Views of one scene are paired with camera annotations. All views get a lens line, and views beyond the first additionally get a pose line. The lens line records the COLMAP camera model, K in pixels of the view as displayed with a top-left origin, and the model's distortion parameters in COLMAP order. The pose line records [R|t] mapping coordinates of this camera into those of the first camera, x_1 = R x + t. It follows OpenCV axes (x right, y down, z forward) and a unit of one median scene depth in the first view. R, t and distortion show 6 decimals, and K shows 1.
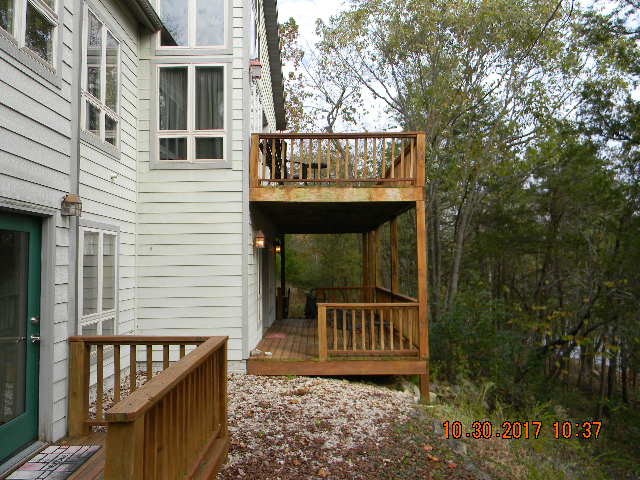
lens RADIAL K [[523.1, 0, 321.3], [0, 523.1, 235.9], [0, 0, 1]] dist [-0.002433, 0.004215]
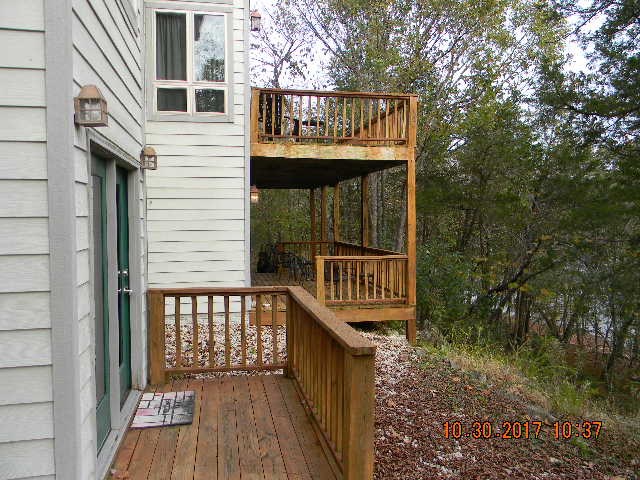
lens RADIAL K [[523.1, 0, 313.1], [0, 523.1, 239.1], [0, 0, 1]] dist [-0.002433, 0.004215]
pose [[0.983780, -0.003065, 0.179353, -0.199344], [-0.013406, 0.995802, 0.090549, -0.000305], [-0.178878, -0.091485, 0.979609, -0.023382]]
